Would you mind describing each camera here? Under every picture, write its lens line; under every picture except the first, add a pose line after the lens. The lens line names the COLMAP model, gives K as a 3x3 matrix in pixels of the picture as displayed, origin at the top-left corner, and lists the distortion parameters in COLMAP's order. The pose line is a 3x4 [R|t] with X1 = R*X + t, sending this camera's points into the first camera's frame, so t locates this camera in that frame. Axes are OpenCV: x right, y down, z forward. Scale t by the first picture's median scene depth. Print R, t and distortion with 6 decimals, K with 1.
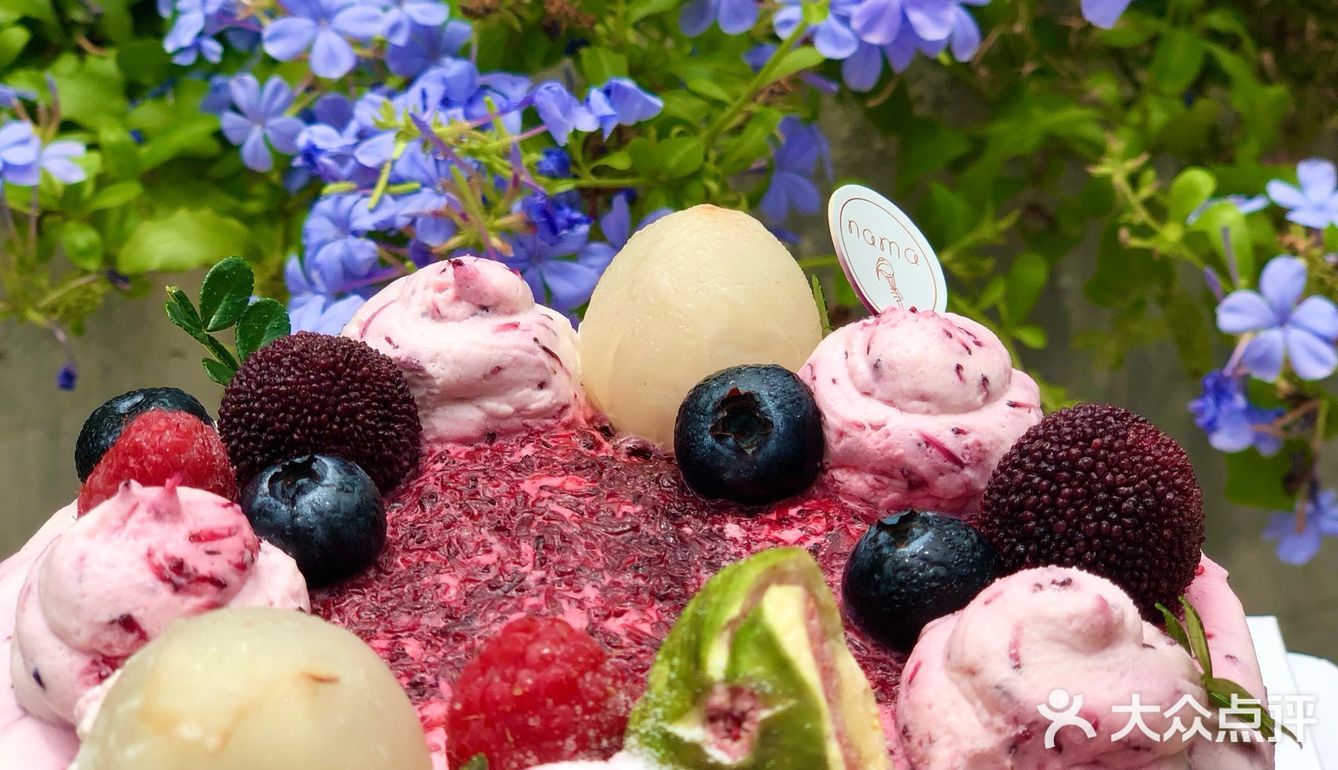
lens RADIAL K [[2797.5, 0, 675.8], [0, 2797.5, 379.5], [0, 0, 1]] dist [-0.172008, 0.000000]
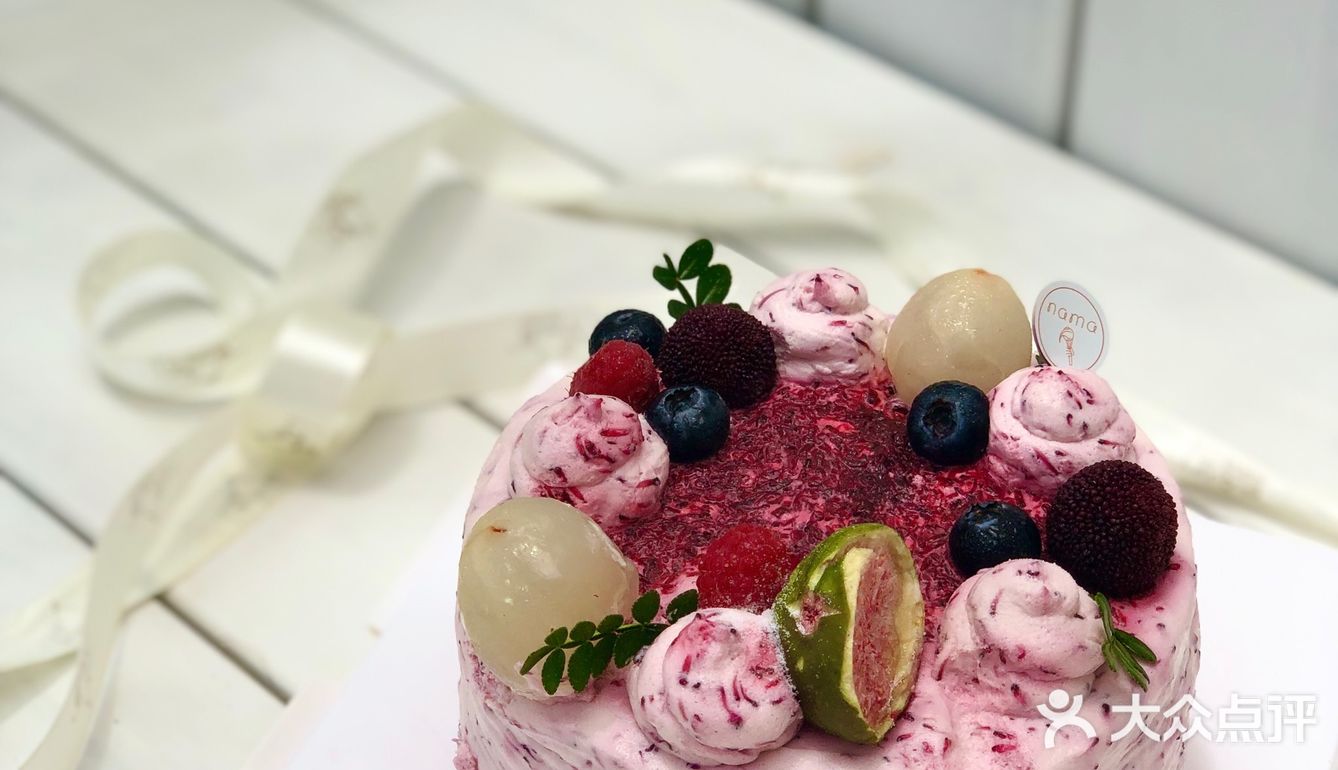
lens RADIAL K [[2797.5, 0, 664.7], [0, 2797.5, 371.9], [0, 0, 1]] dist [-0.172008, 0.000000]
pose [[0.931402, 0.223445, -0.287337, 0.356478], [-0.172257, 0.965995, 0.192825, -0.317515], [0.320652, -0.130102, 0.938220, -0.668973]]
